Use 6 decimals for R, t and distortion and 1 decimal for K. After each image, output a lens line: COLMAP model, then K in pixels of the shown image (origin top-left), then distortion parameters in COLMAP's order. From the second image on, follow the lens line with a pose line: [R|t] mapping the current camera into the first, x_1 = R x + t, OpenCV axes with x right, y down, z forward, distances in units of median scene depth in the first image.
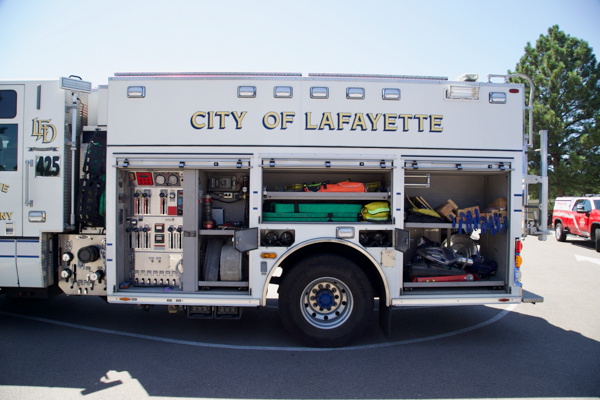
lens RADIAL K [[395.2, 0, 300.0], [0, 395.2, 200.0], [0, 0, 1]] dist [-0.116824, 0.055479]
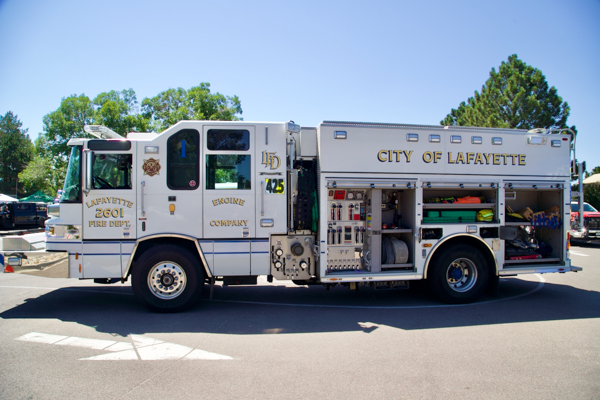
lens RADIAL K [[395.2, 0, 300.0], [0, 395.2, 200.0], [0, 0, 1]] dist [-0.116824, 0.055479]
pose [[0.991330, -0.006697, 0.131222, -0.761629], [0.008276, 0.999900, -0.011494, -0.021623], [-0.131132, 0.012480, 0.991286, -0.433707]]
